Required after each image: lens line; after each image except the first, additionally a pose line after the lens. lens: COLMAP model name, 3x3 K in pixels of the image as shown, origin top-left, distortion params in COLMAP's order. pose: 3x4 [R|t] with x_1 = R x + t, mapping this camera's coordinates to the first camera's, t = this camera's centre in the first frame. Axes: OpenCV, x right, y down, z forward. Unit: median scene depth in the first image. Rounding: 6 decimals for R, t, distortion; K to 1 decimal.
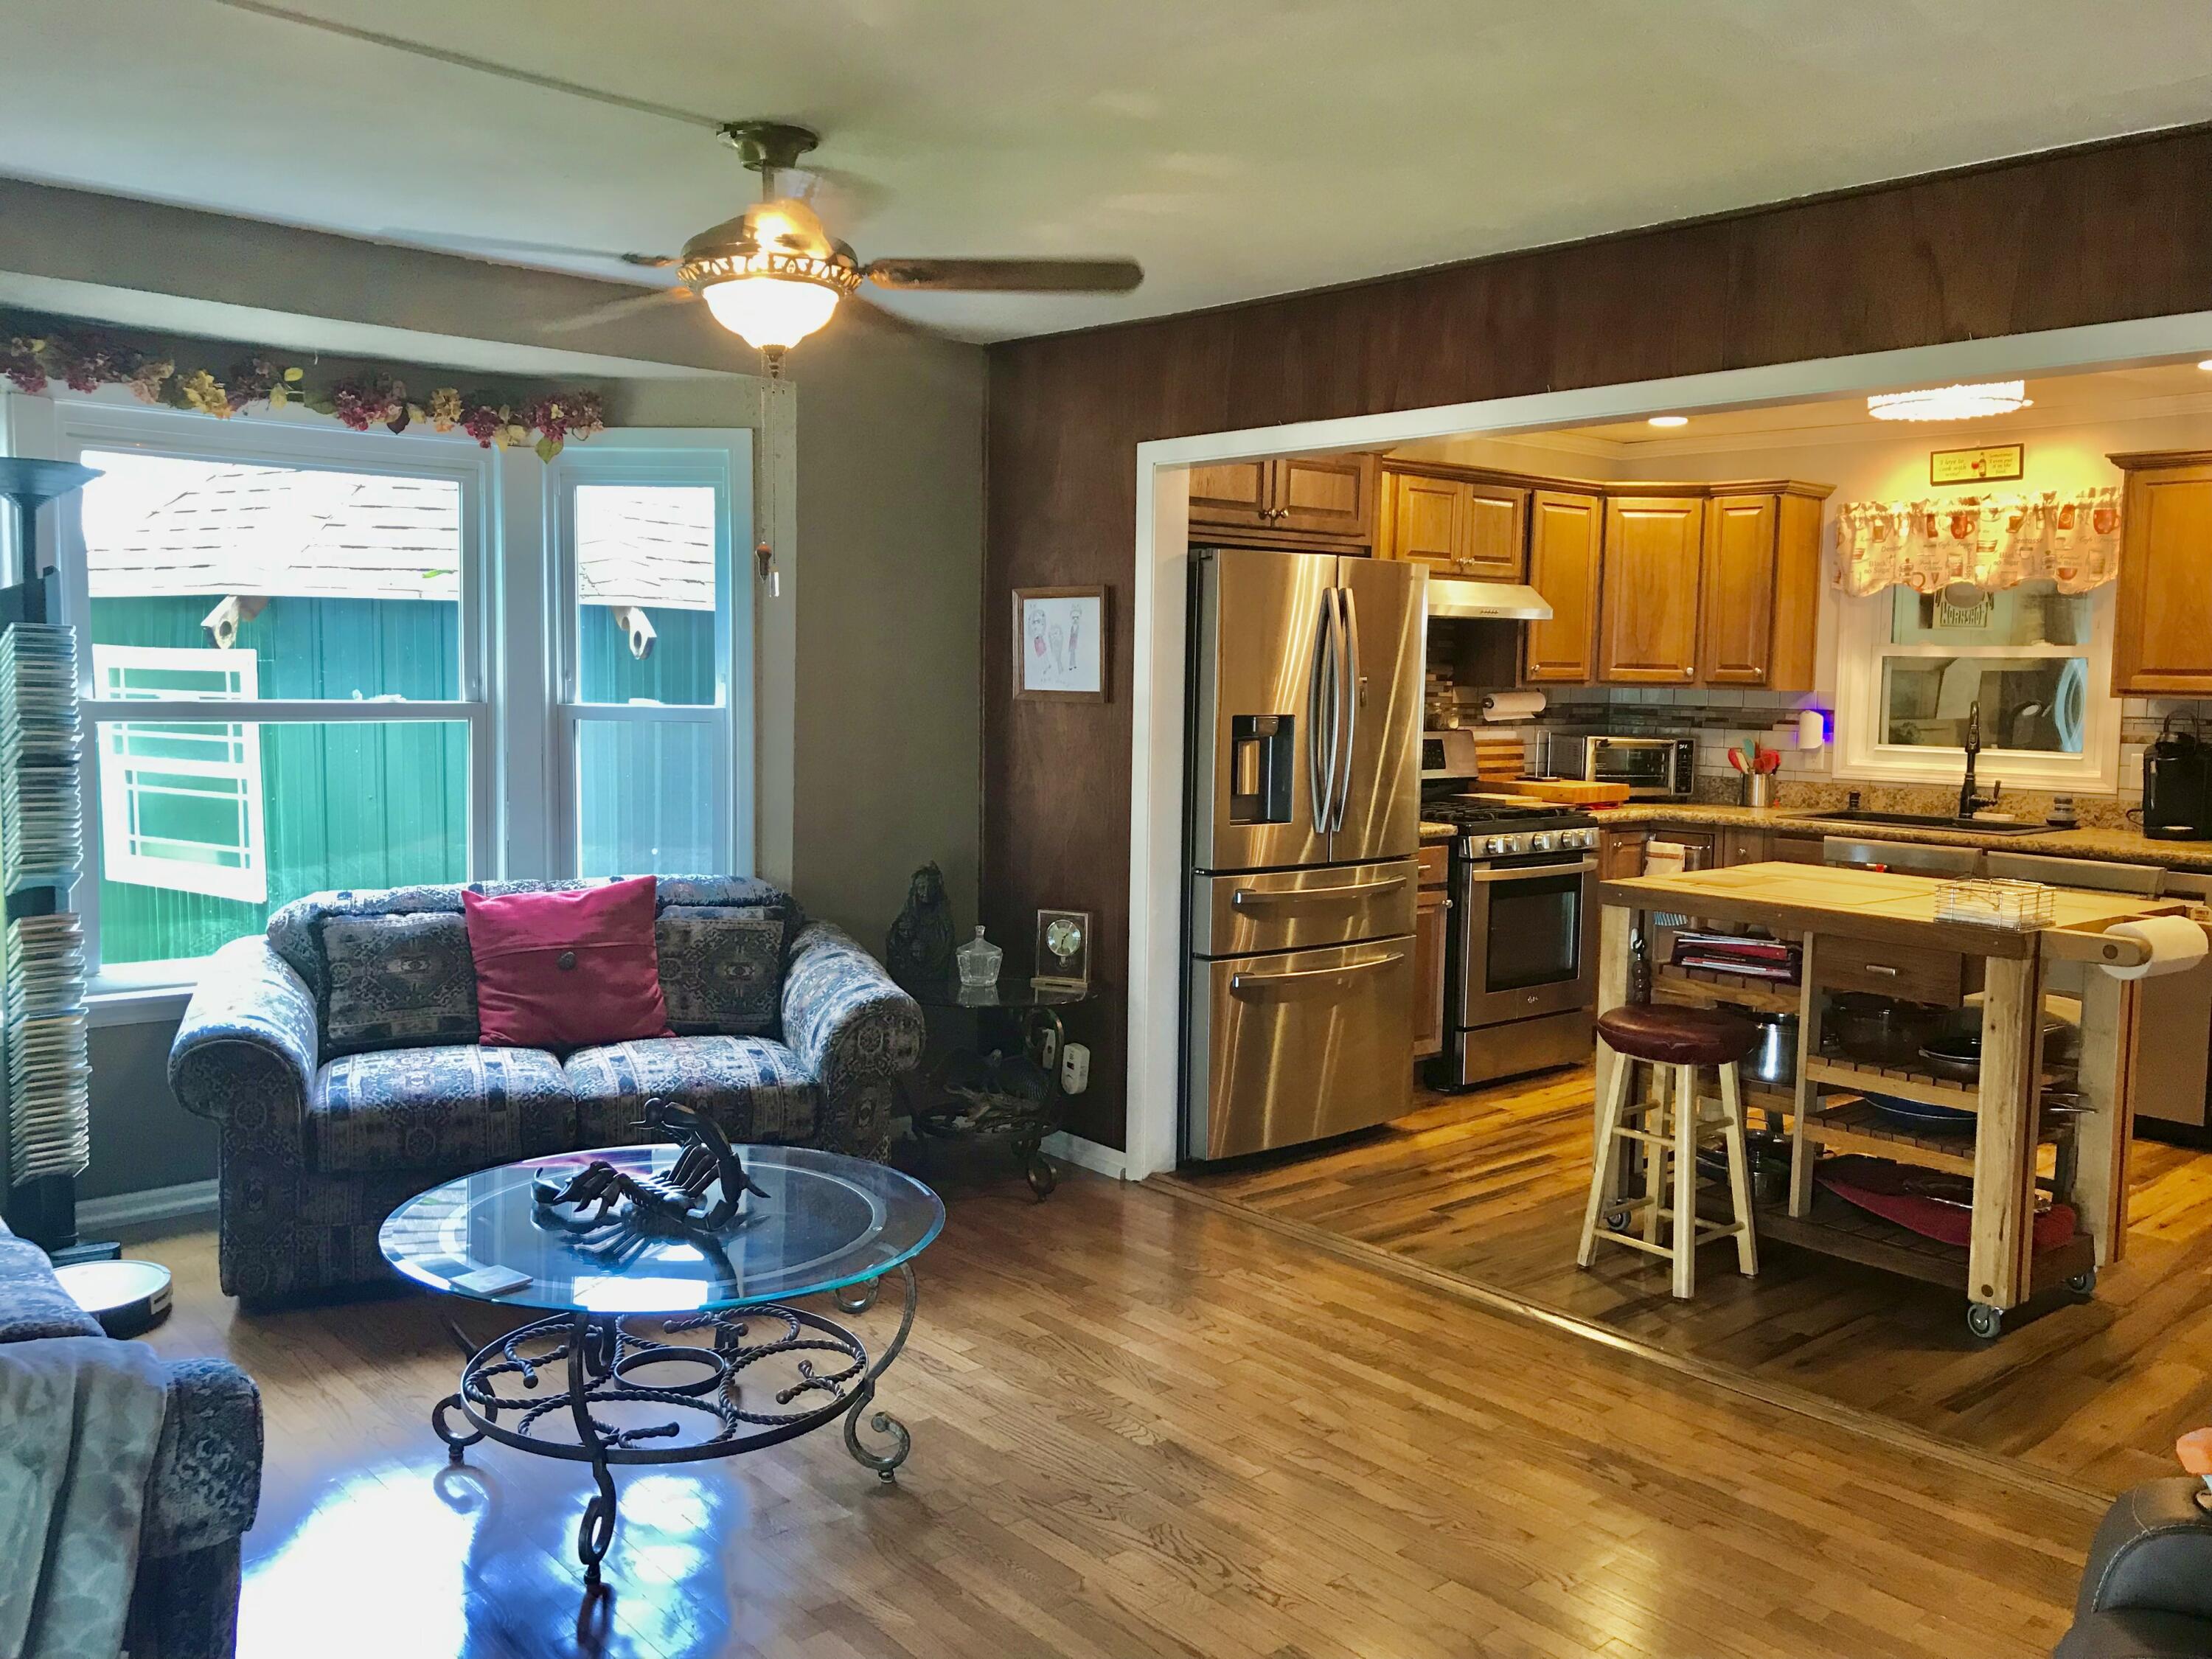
lens RADIAL K [[1798.9, 0, 1106.0], [0, 1798.9, 829.5], [0, 0, 1]] dist [0.001774, 0.001880]
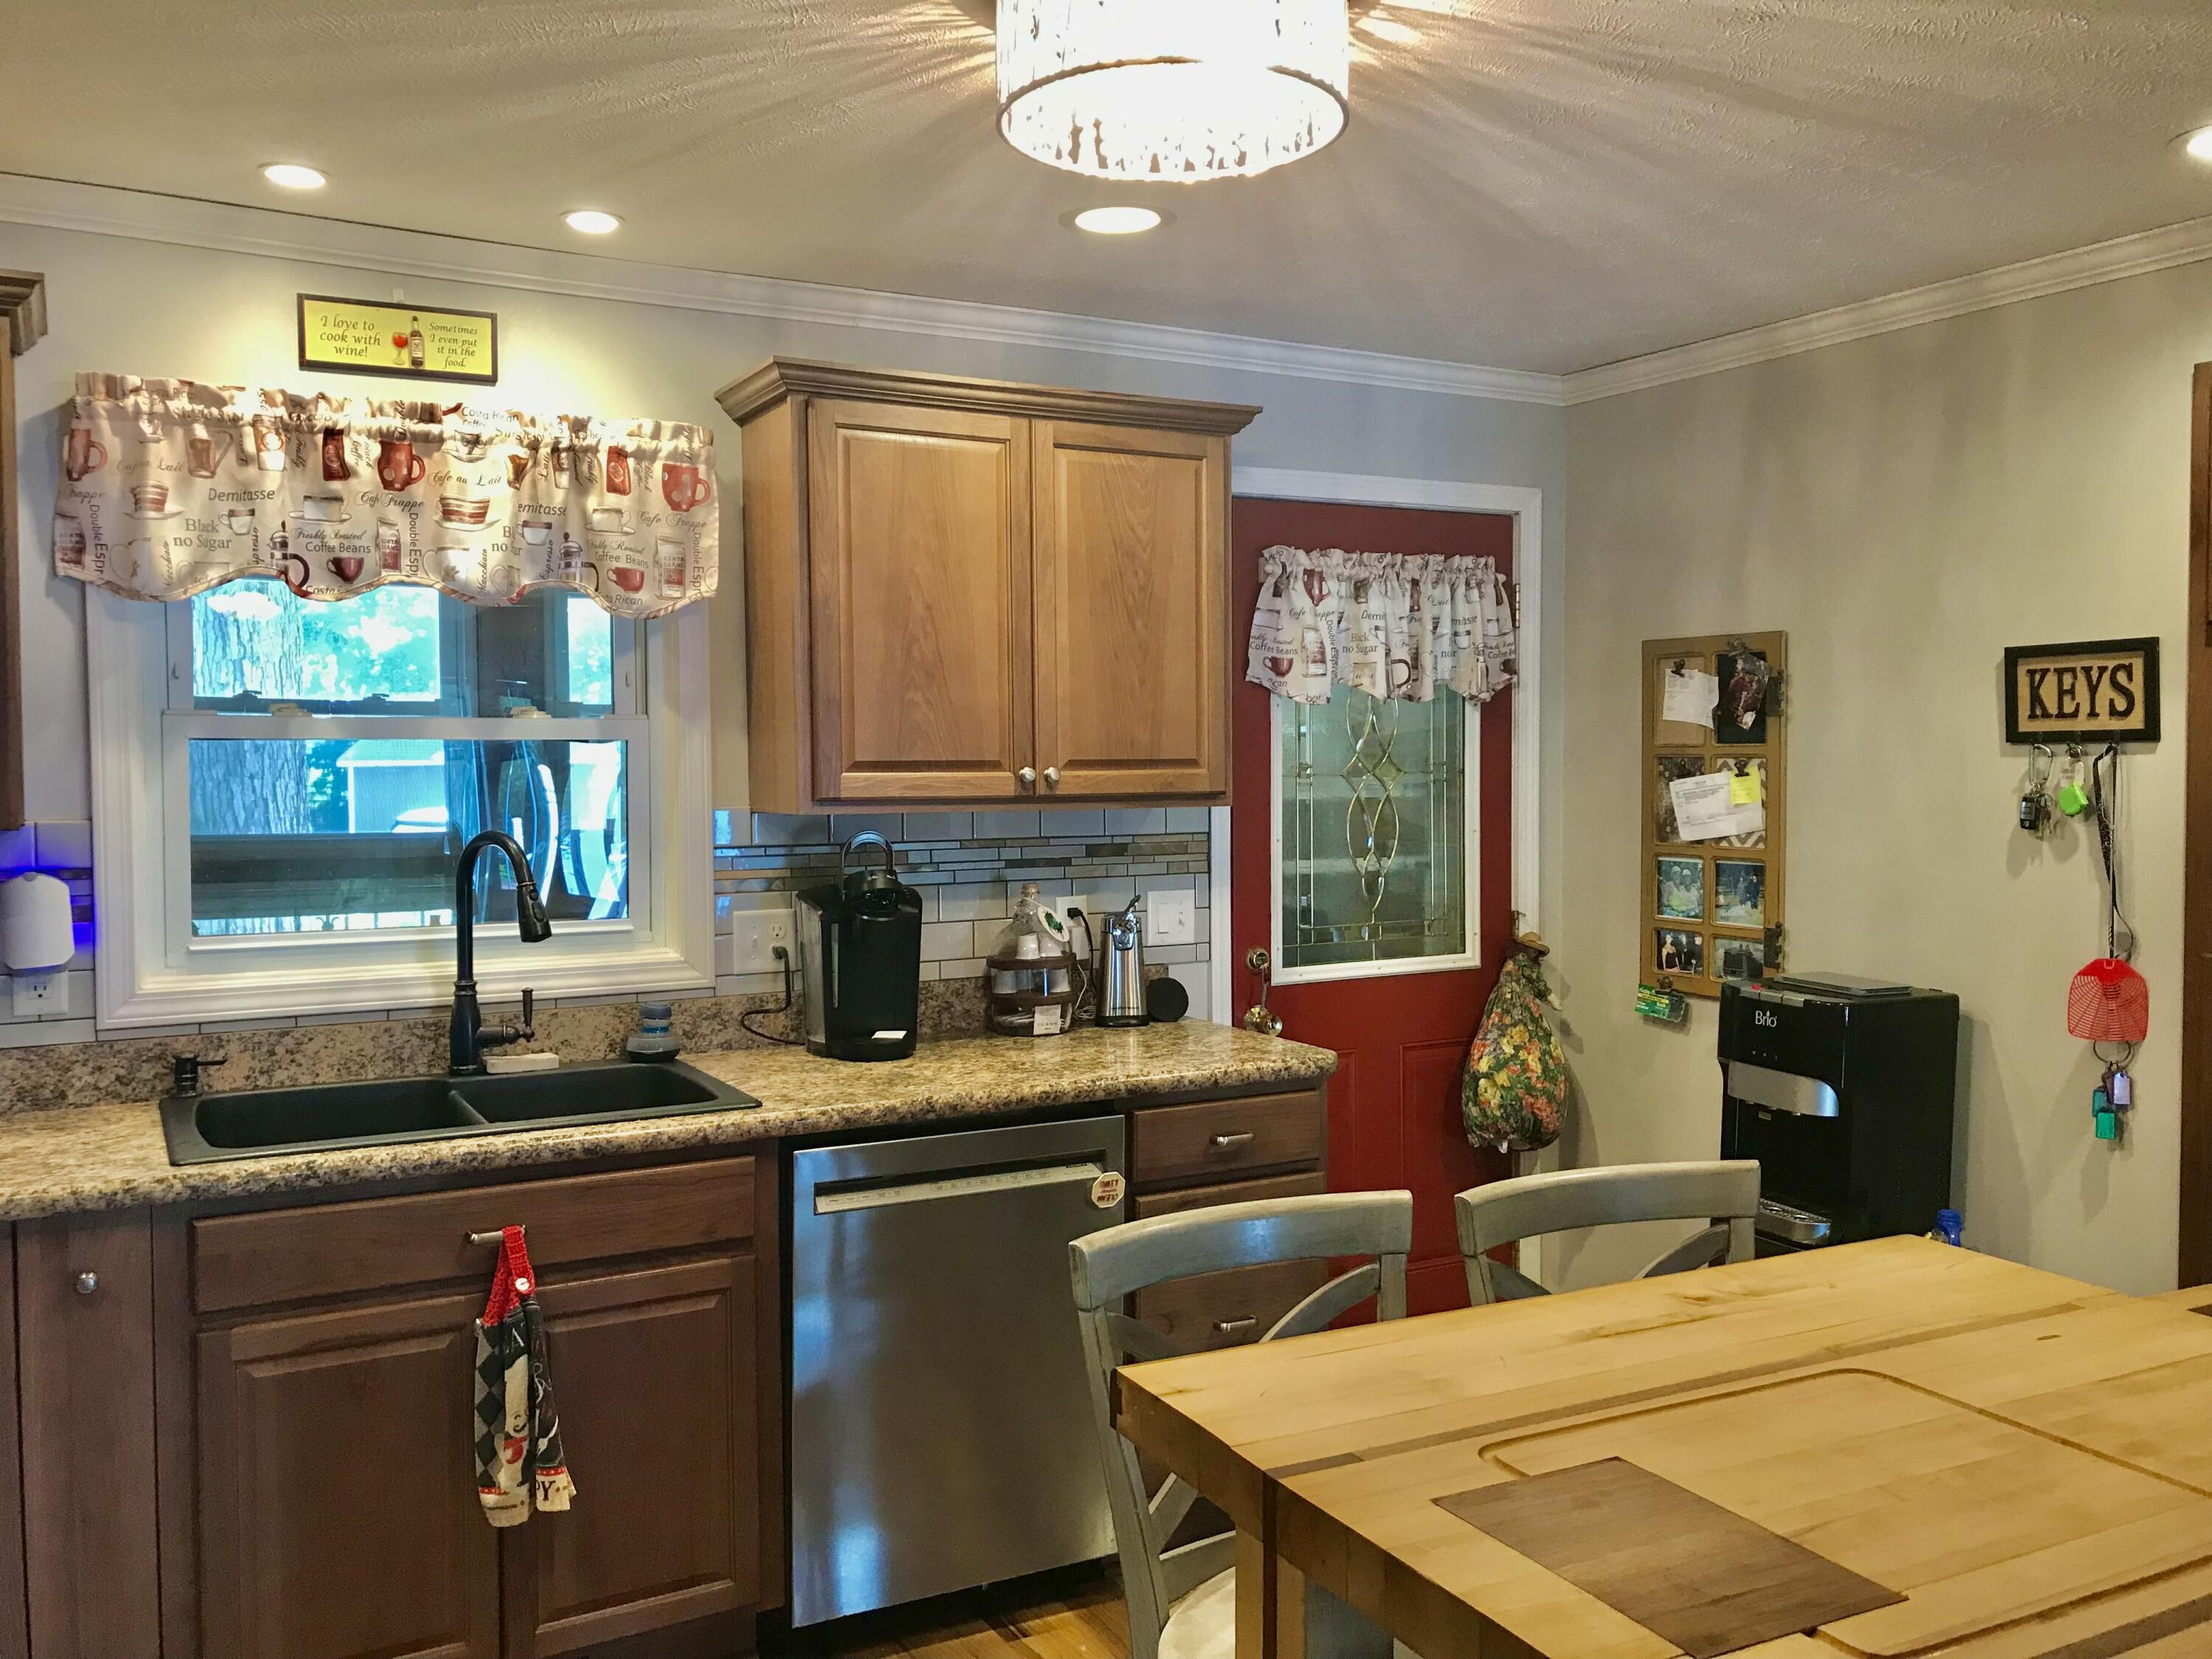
lens RADIAL K [[1798.9, 0, 1106.0], [0, 1798.9, 829.5], [0, 0, 1]] dist [0.001774, 0.001880]
pose [[0.210822, -0.047589, 0.976365, 0.049204], [0.097497, 0.994857, 0.027439, -0.068135], [-0.972650, 0.089408, 0.214377, 0.730263]]
